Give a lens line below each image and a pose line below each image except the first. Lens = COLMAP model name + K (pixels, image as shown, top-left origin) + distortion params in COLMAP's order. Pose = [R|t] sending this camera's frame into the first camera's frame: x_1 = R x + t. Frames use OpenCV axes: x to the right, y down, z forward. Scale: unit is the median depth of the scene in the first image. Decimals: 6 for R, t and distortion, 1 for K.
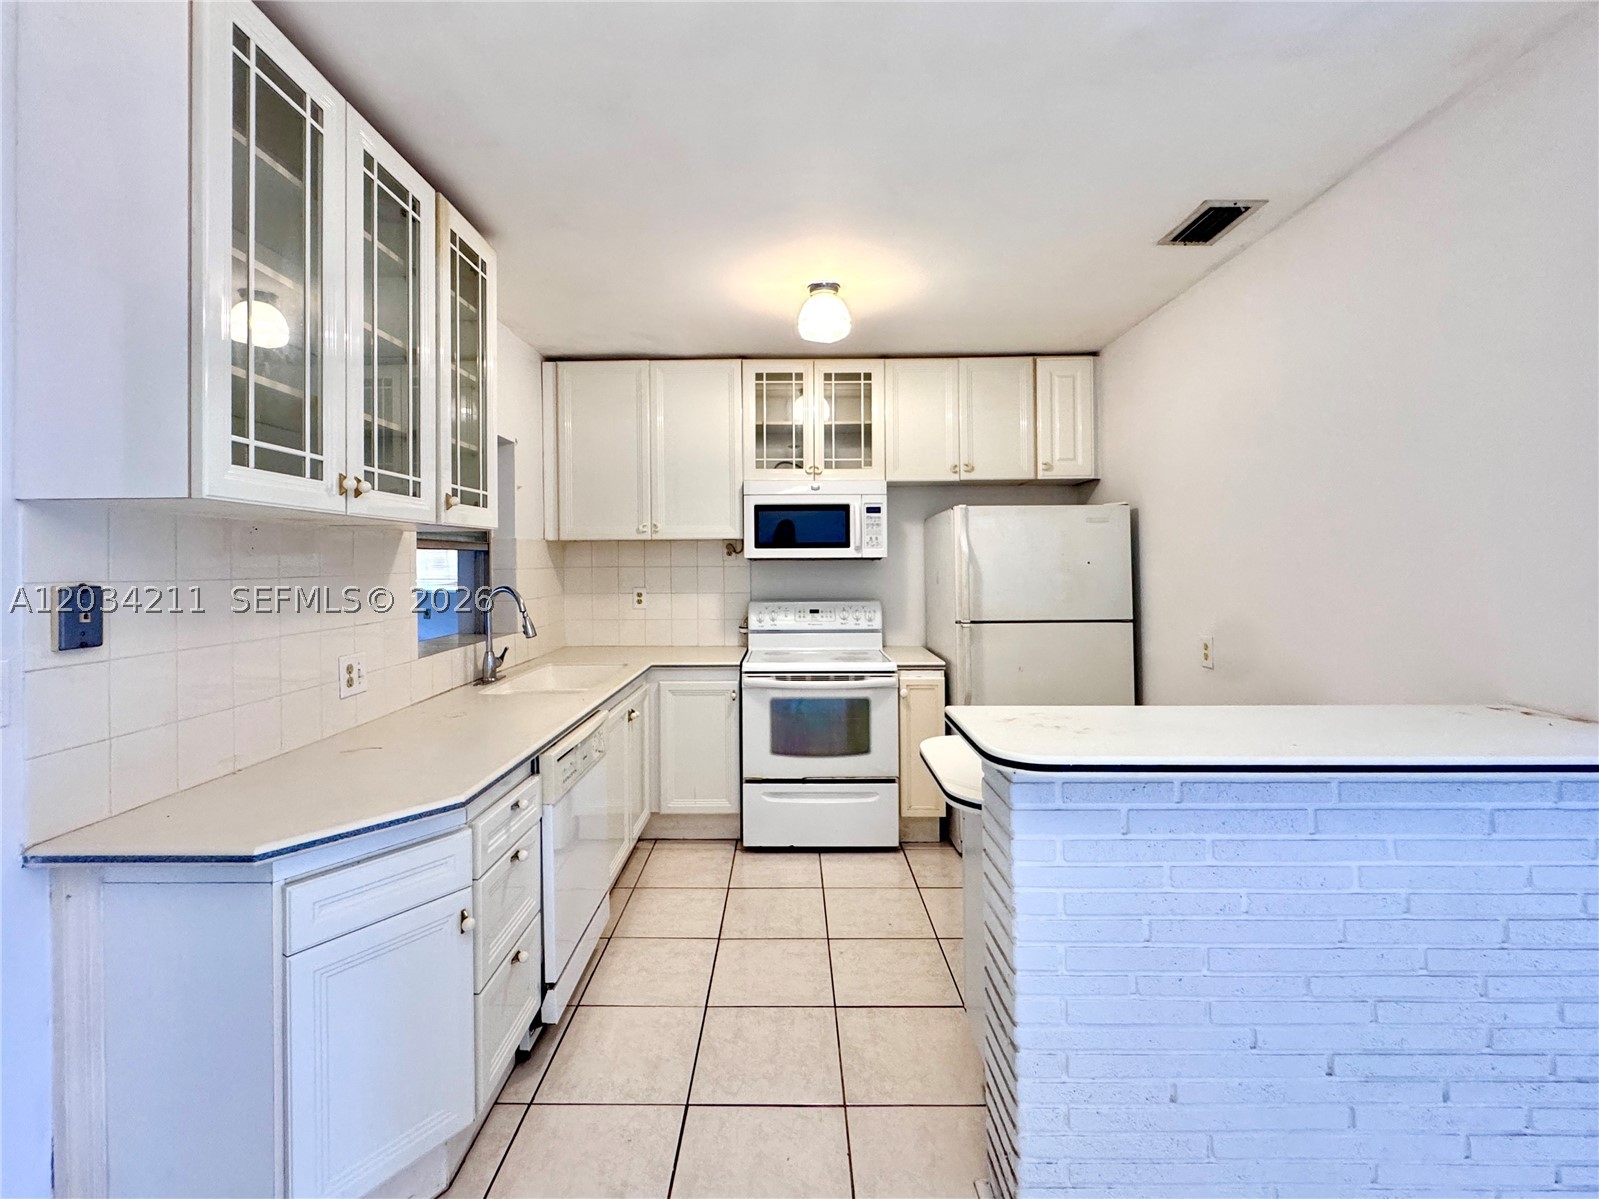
lens RADIAL K [[706.9, 0, 783.6], [0, 706.9, 557.7], [0, 0, 1]] dist [-0.003069, -0.000099]
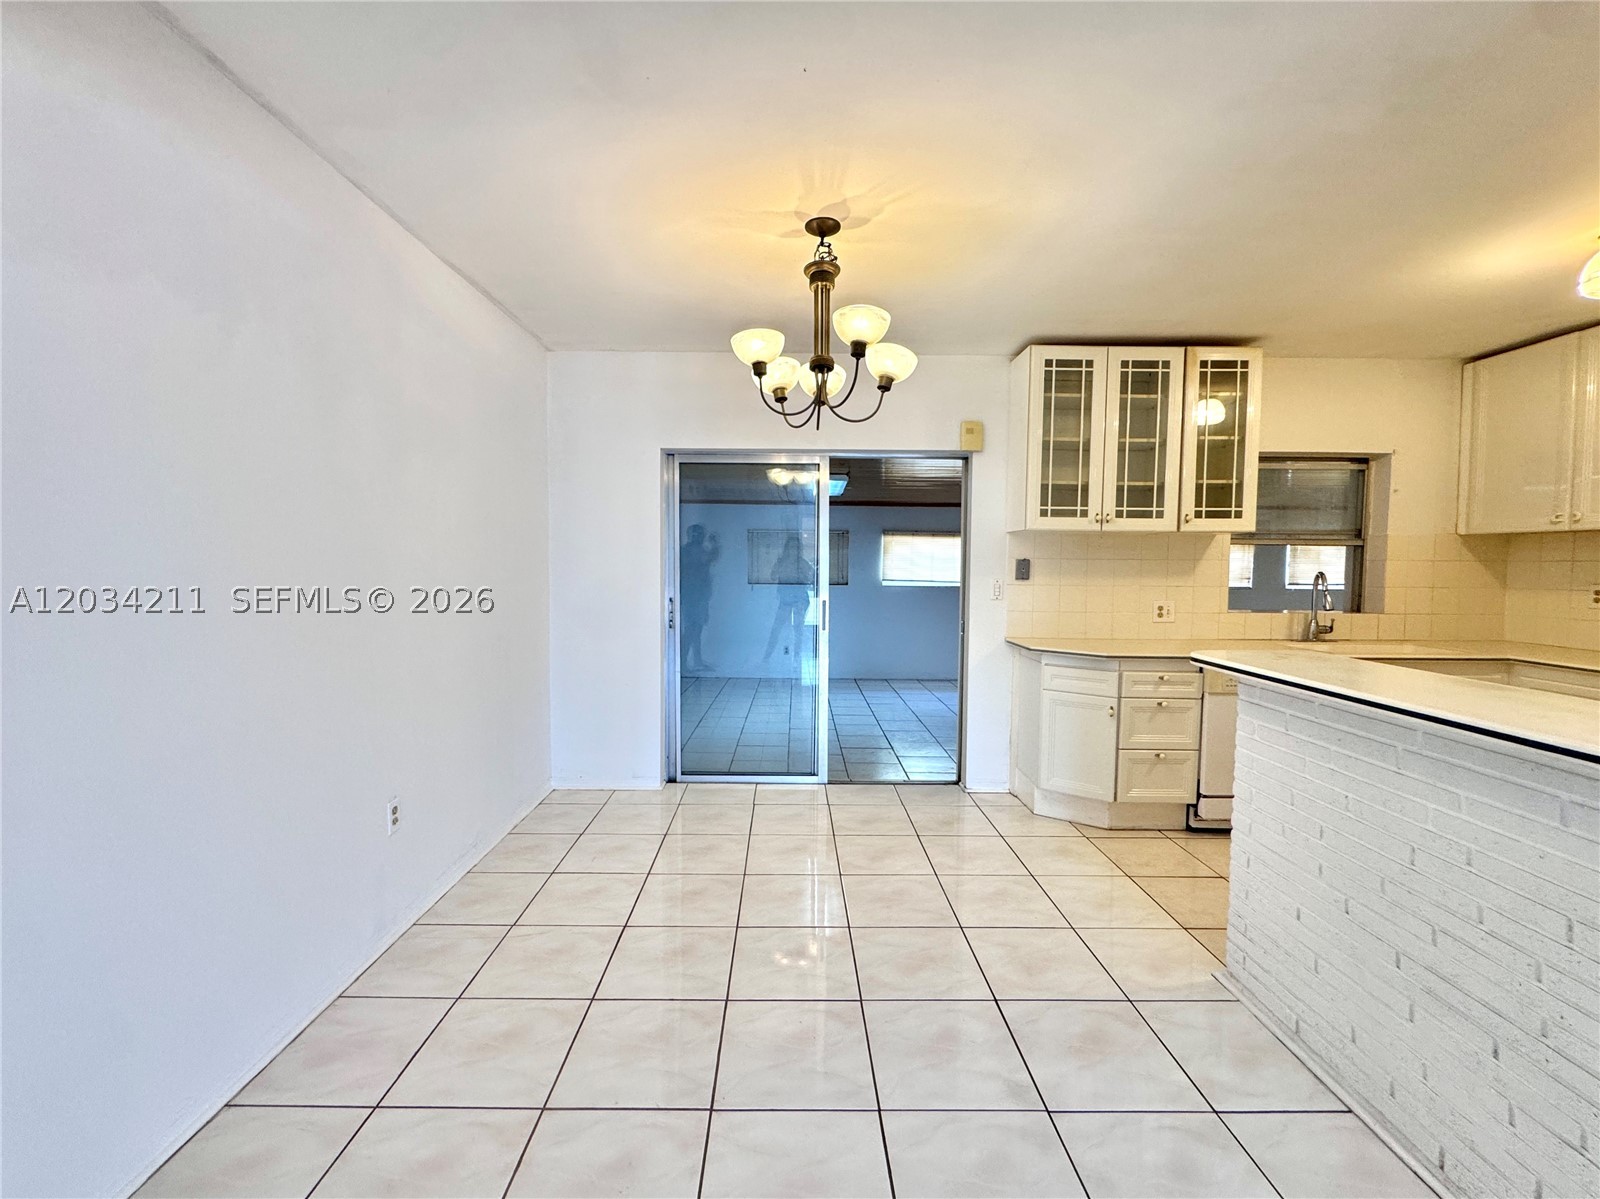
lens RADIAL K [[669.1, 0, 787.2], [0, 669.1, 598.0], [0, 0, 1]] dist [-0.001965, -0.000326]
pose [[0.013970, 0.061899, -0.997985, 0.679679], [-0.002219, 0.998081, 0.061874, 0.011090], [0.999900, 0.001350, 0.014080, -0.025117]]
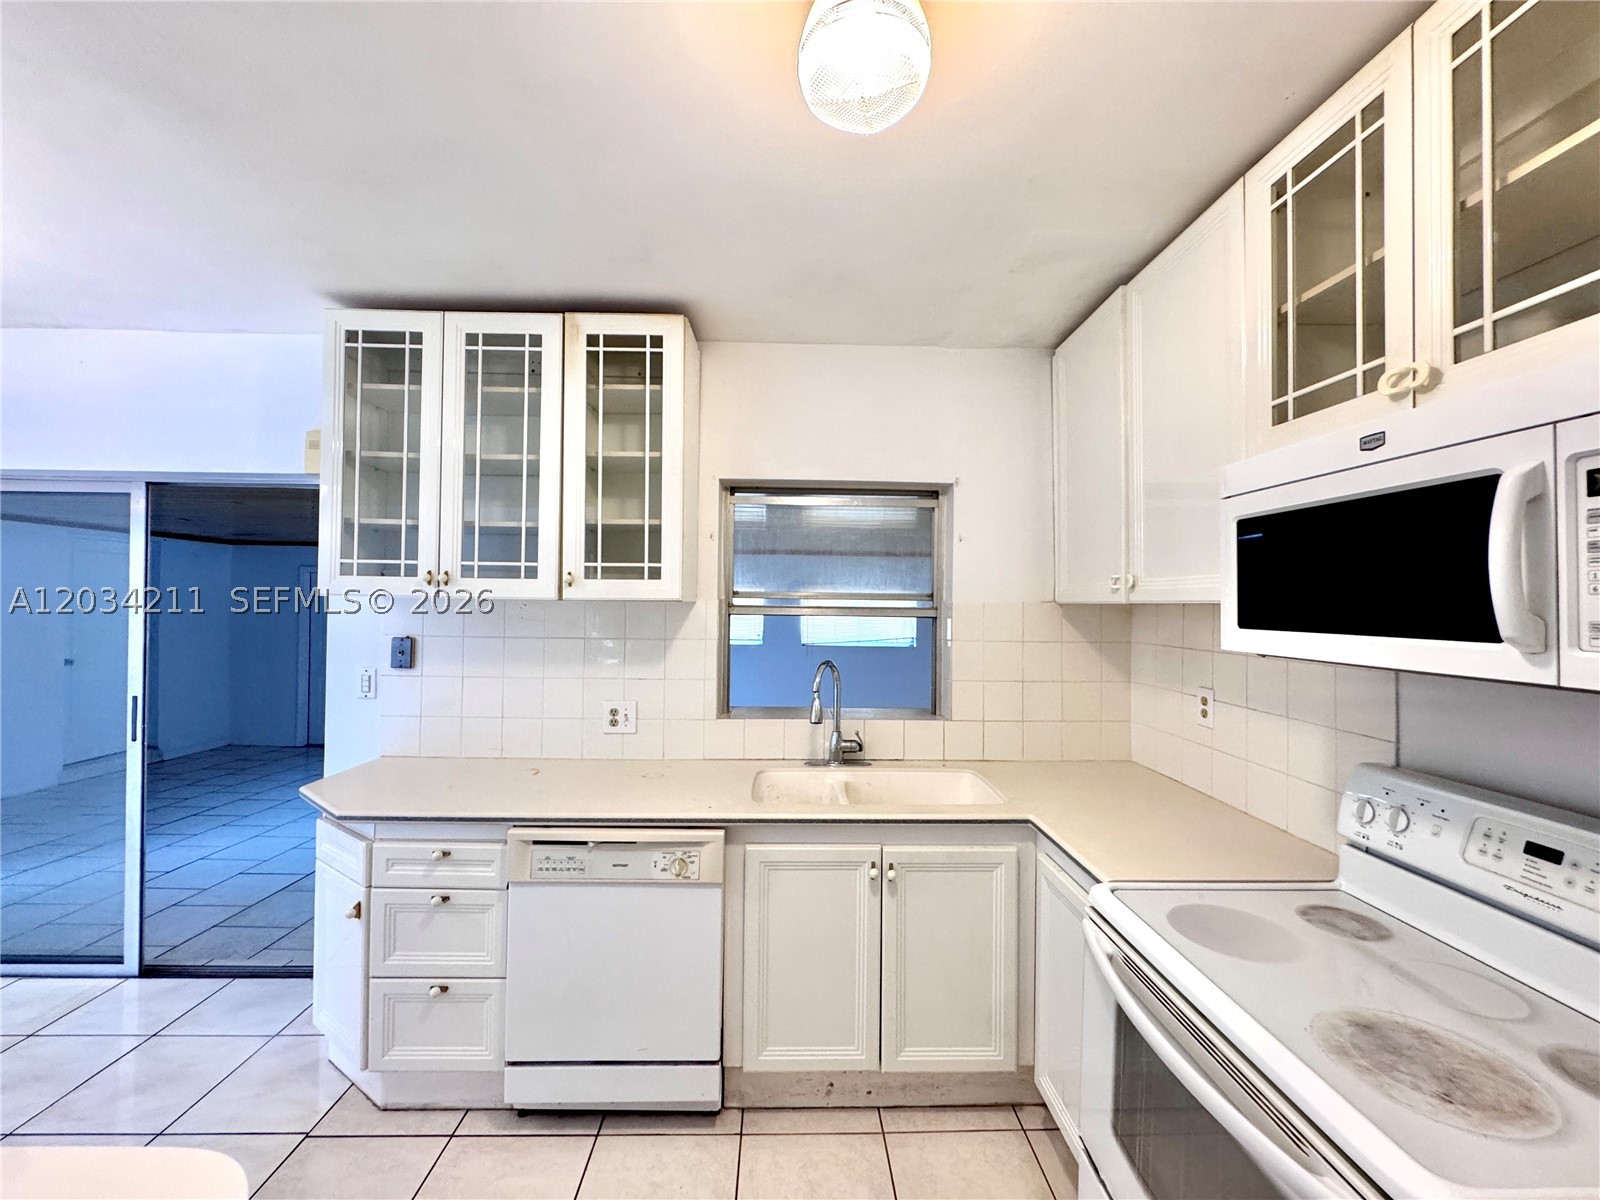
lens RADIAL K [[642.8, 0, 800.0], [0, 642.8, 600.0], [0, 0, 1]] dist [-0.003494, -0.000318]
pose [[0.035827, 0.002605, -0.999355, 0.317089], [-0.006900, 0.999973, 0.002359, -0.028308], [0.999334, 0.006811, 0.035844, 0.738615]]
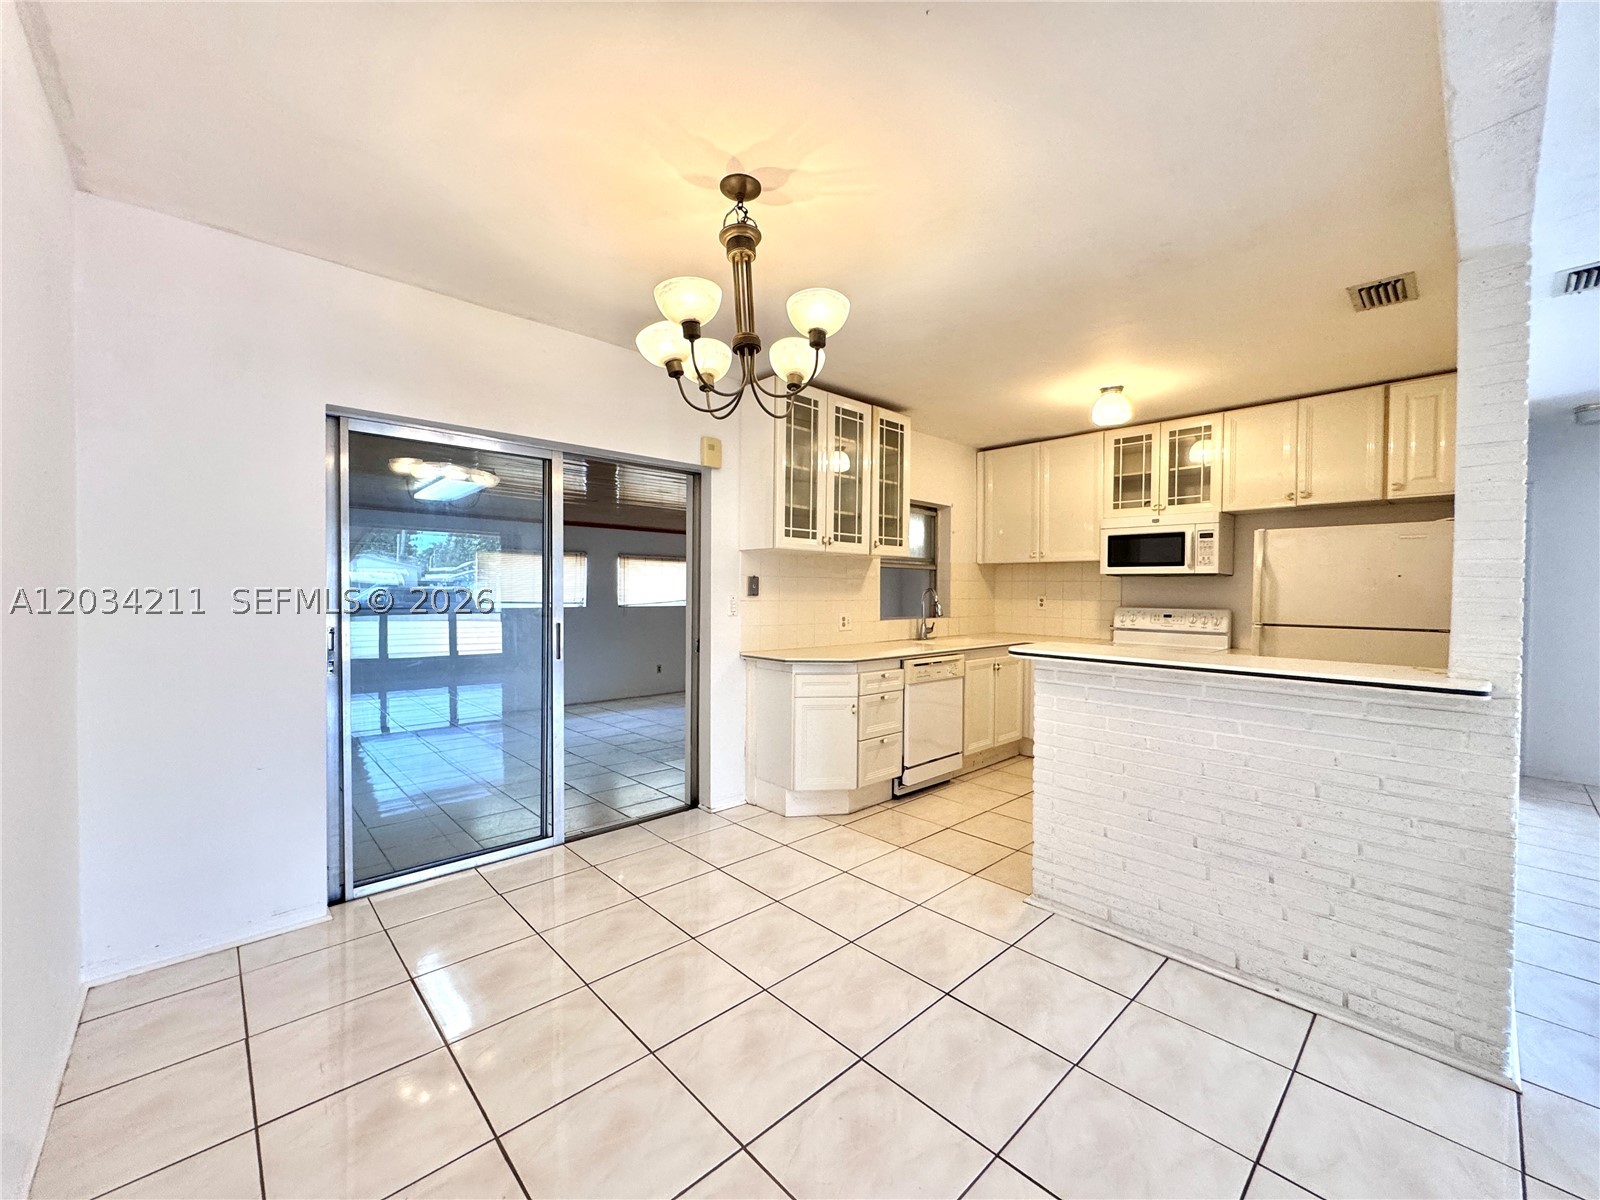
lens RADIAL K [[642.8, 0, 800.0], [0, 642.8, 600.0], [0, 0, 1]] dist [-0.003494, -0.000318]
pose [[0.694648, 0.025832, -0.718885, 0.450470], [-0.010096, 0.999607, 0.026163, 0.024677], [0.719279, -0.010916, 0.694636, -0.316765]]
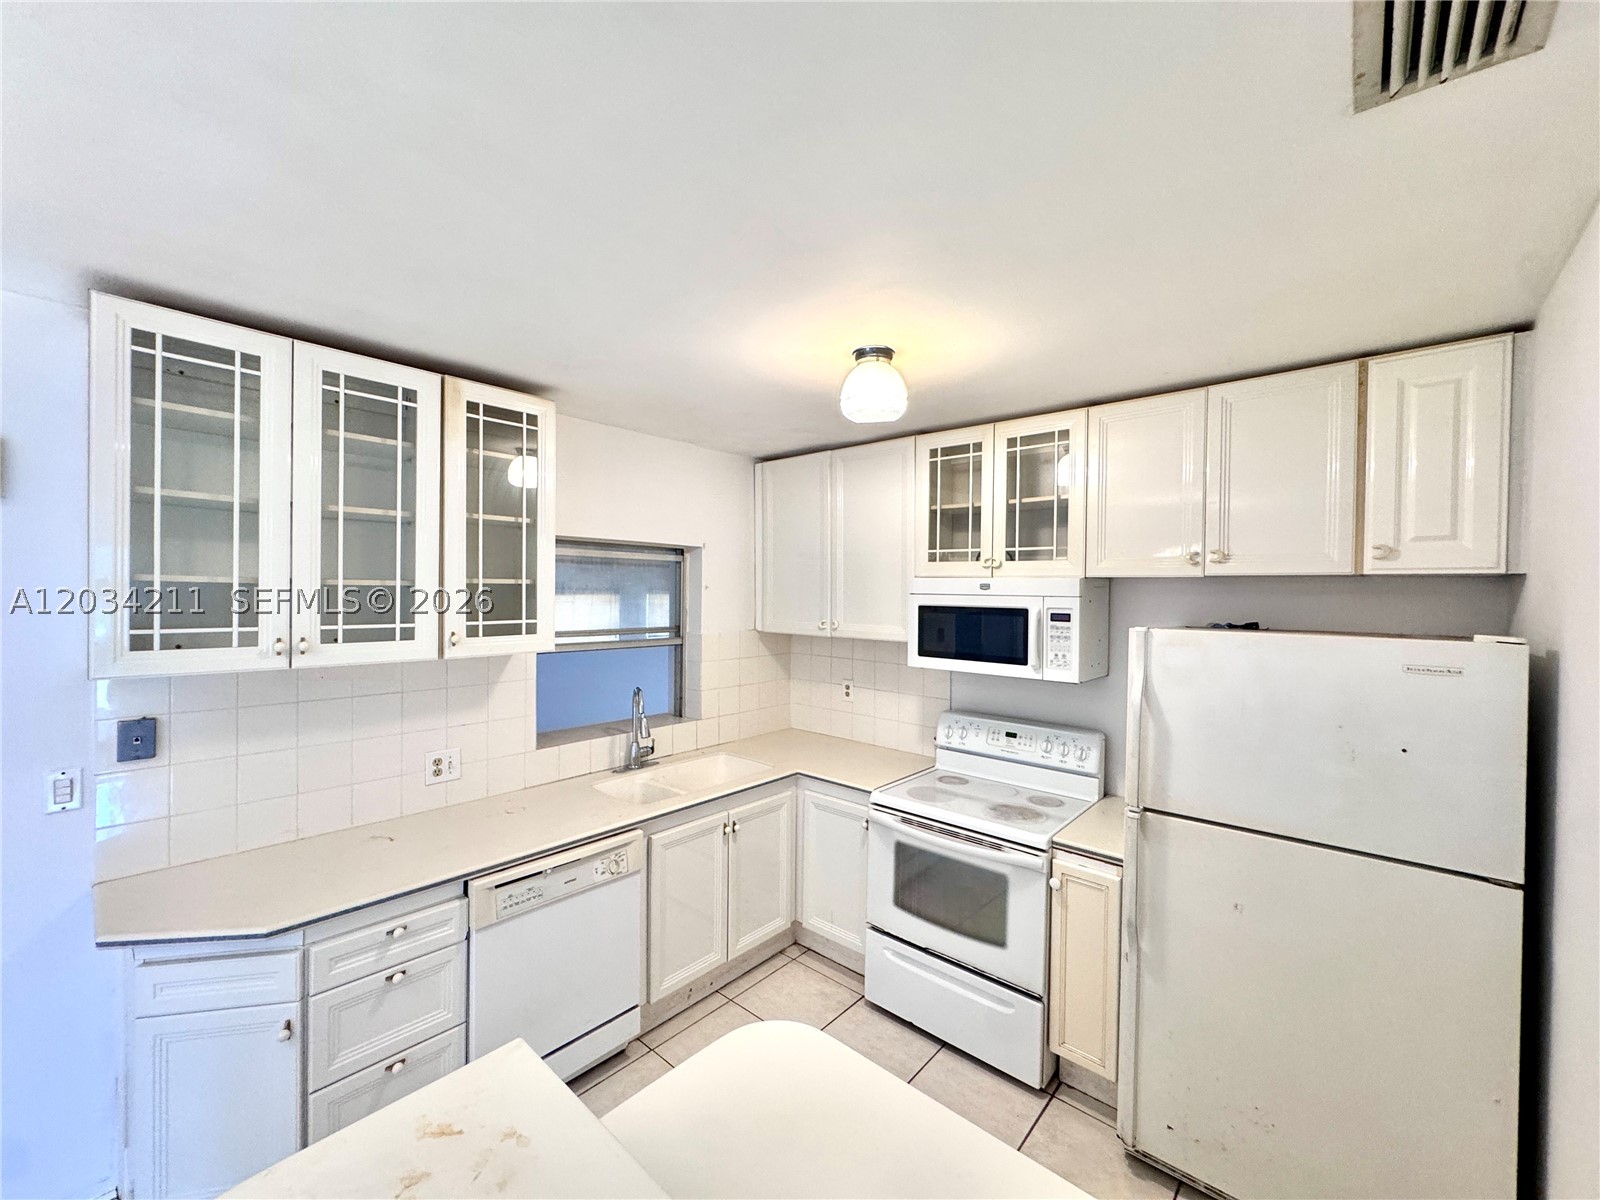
lens RADIAL K [[642.8, 0, 800.0], [0, 642.8, 600.0], [0, 0, 1]] dist [-0.003494, -0.000318]
pose [[0.756561, 0.025953, -0.653408, 0.360156], [-0.014076, 0.999627, 0.023407, -0.097874], [0.653771, -0.008512, 0.756644, 0.316365]]
